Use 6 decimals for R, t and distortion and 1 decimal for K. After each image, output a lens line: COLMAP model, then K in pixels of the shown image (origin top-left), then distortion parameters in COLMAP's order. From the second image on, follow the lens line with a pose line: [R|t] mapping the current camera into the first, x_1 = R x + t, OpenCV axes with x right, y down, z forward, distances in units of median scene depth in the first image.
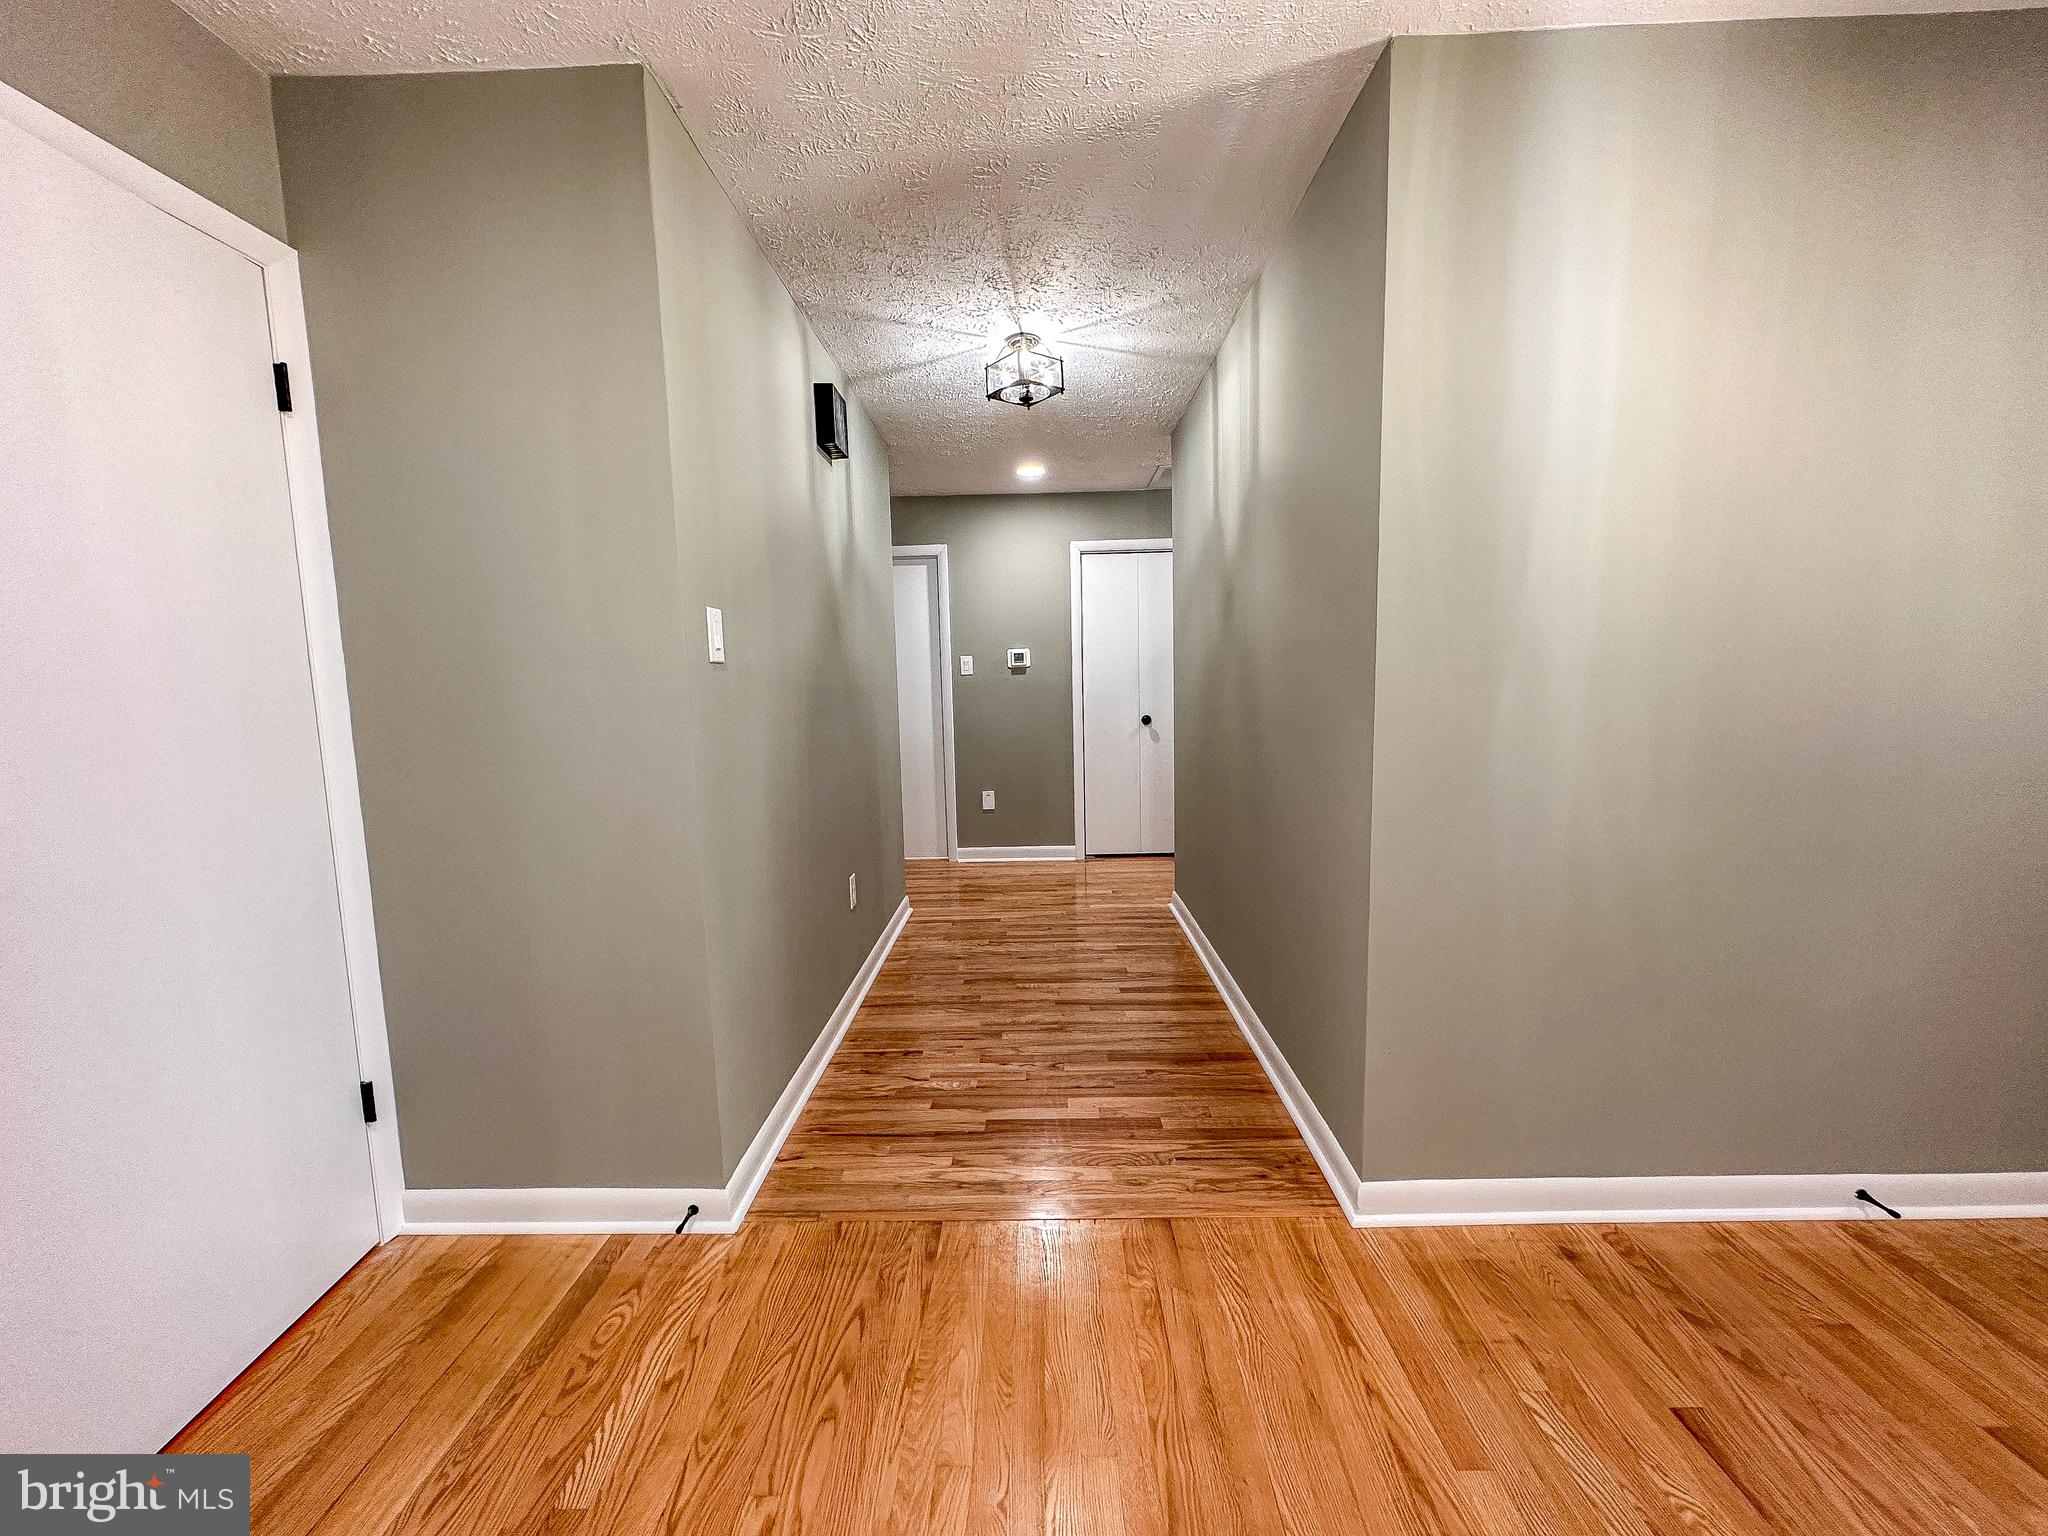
lens RADIAL K [[833.3, 0, 1024.3], [0, 833.3, 771.7], [0, 0, 1]] dist [0.000857, -0.000369]
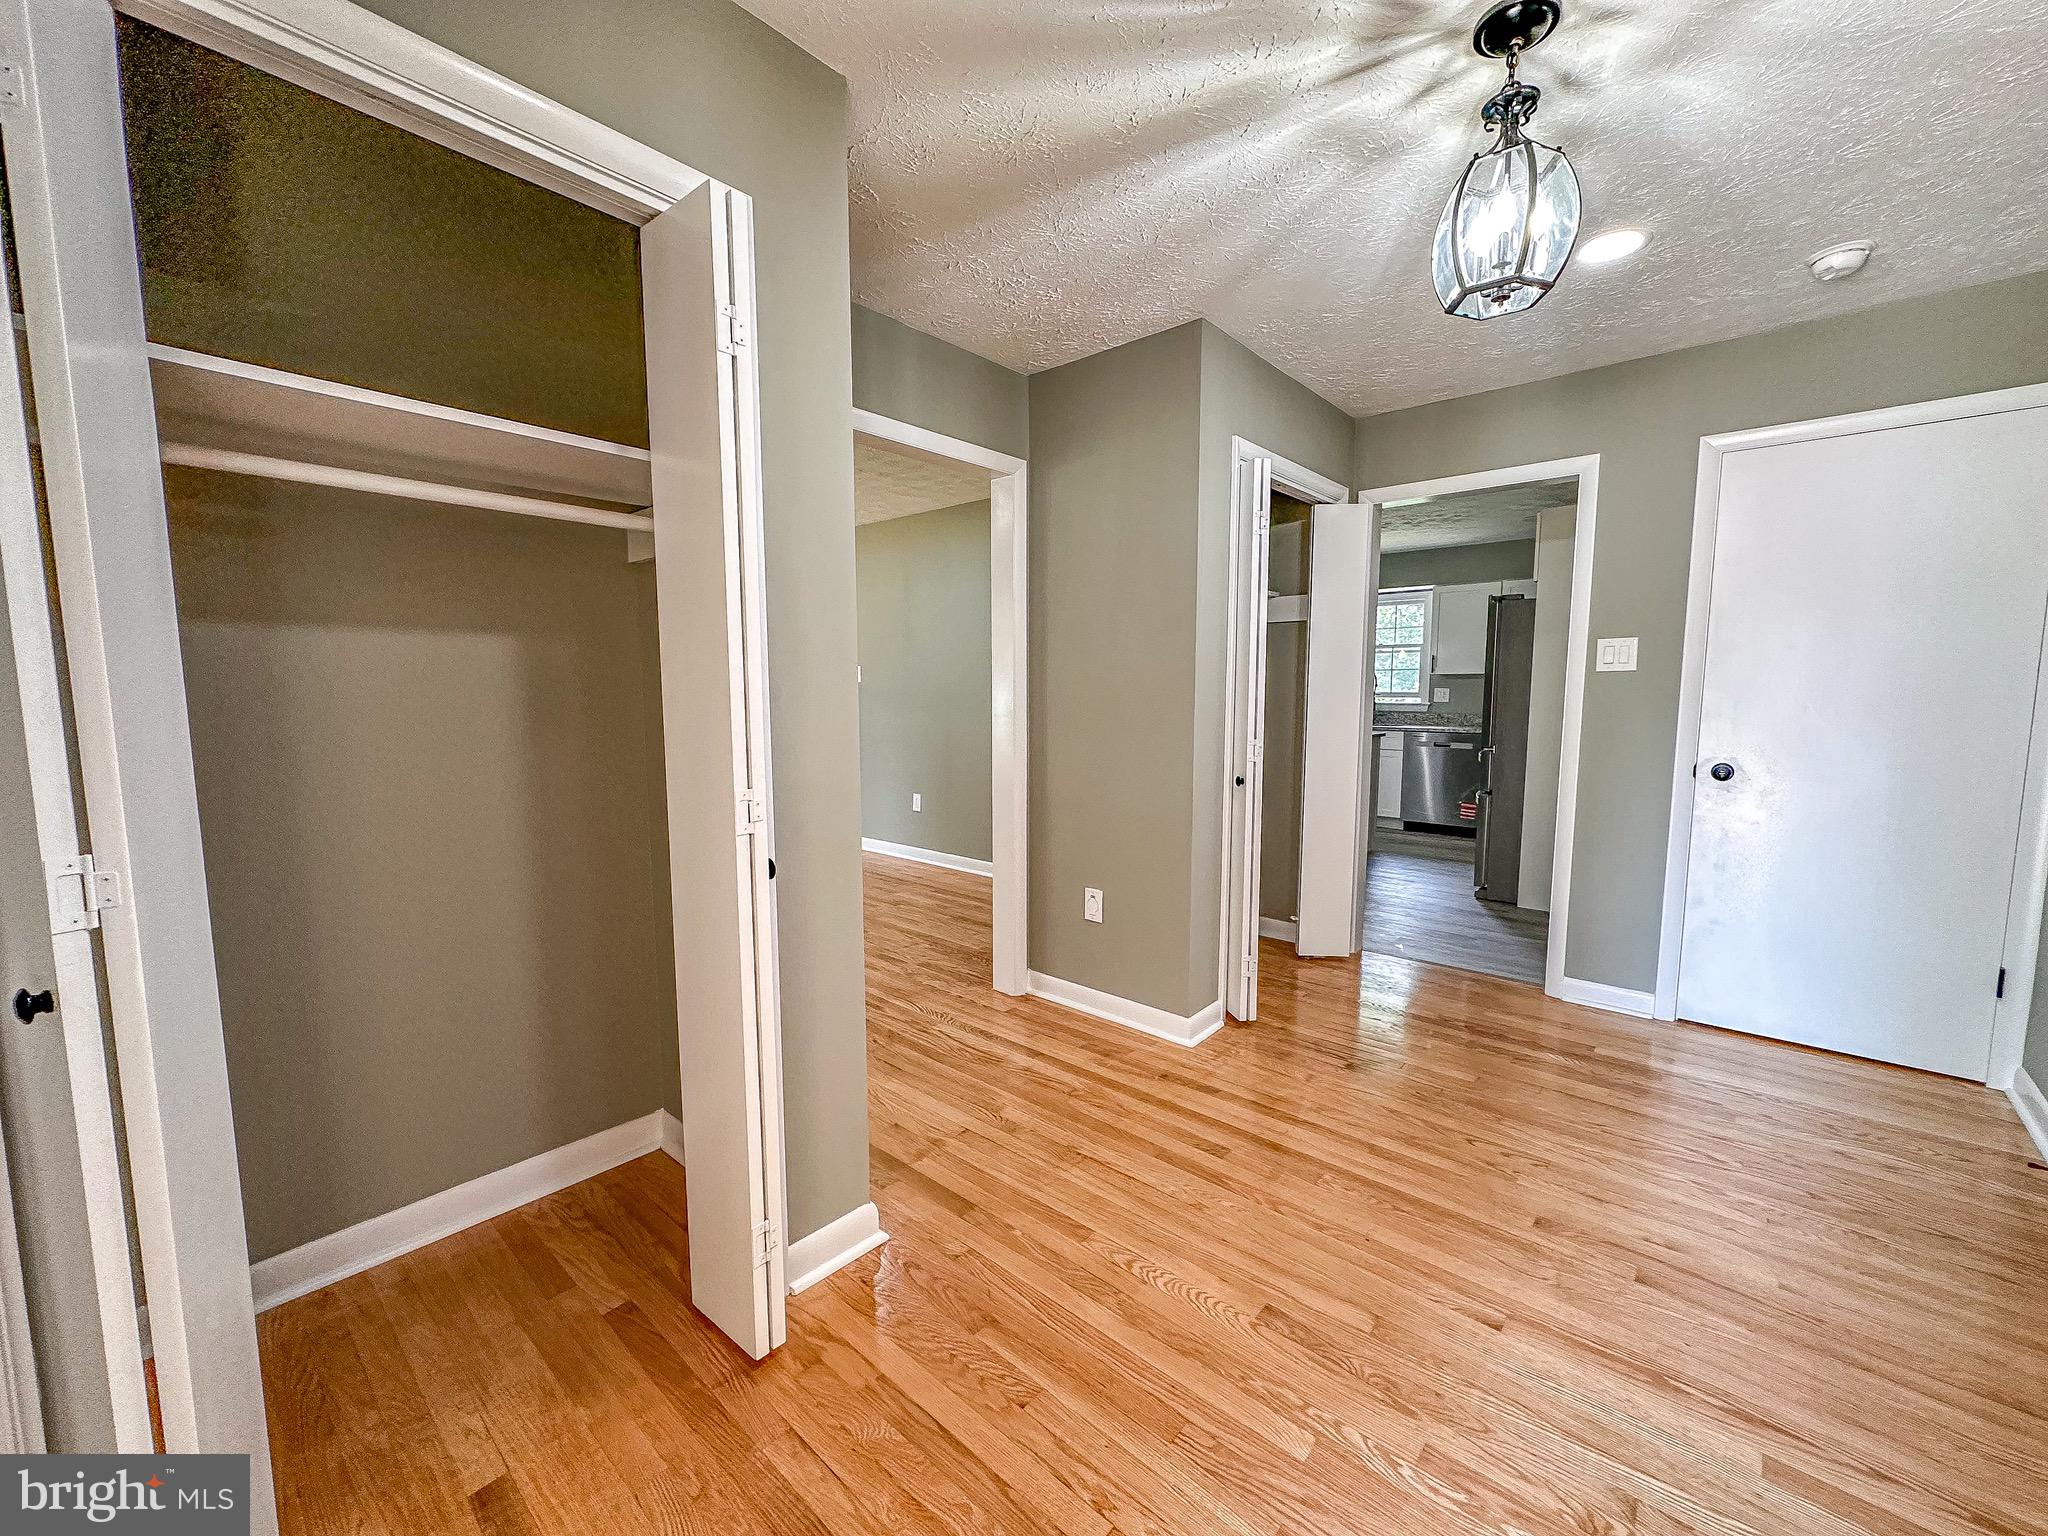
lens RADIAL K [[833.3, 0, 1023.7], [0, 833.3, 770.7], [0, 0, 1]] dist [0.000857, -0.000369]
pose [[-0.655091, 0.096296, -0.749388, 1.577298], [-0.068205, 0.980258, 0.185584, -0.137050], [0.752465, 0.172686, -0.635591, 0.685886]]
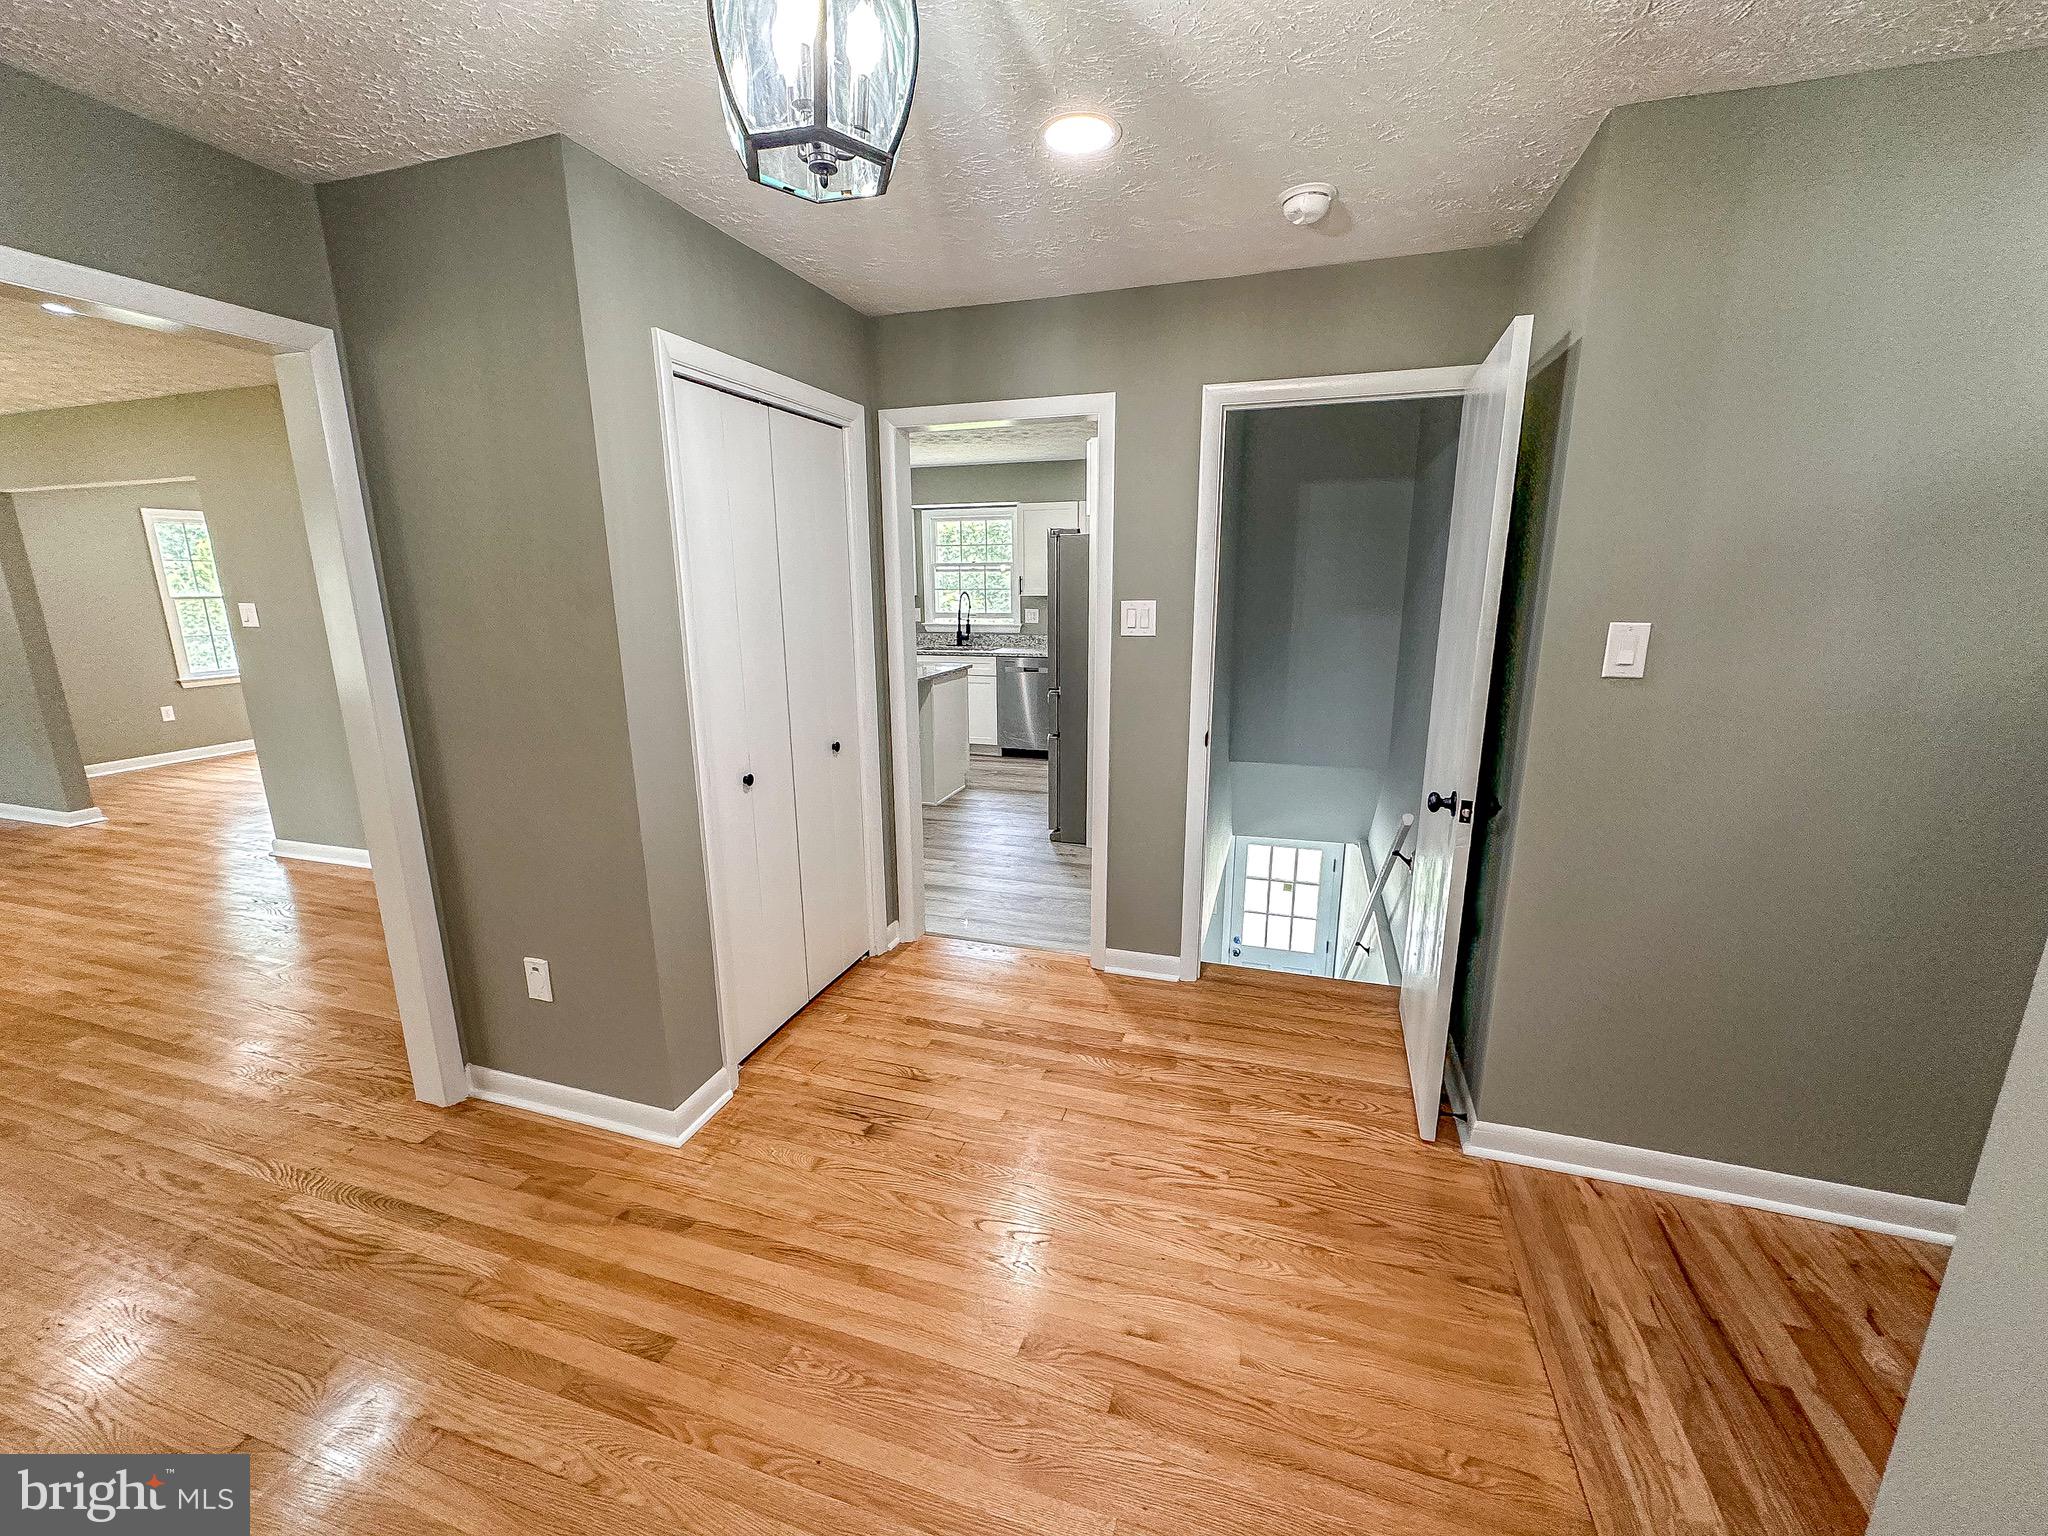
lens RADIAL K [[833.3, 0, 1039.2], [0, 833.3, 769.6], [0, 0, 1]] dist [0.000857, -0.000369]
pose [[-0.287489, 0.241471, -0.926845, 0.997197], [-0.092787, 0.956124, 0.277879, -0.318496], [0.953279, 0.165887, -0.252470, 0.758305]]
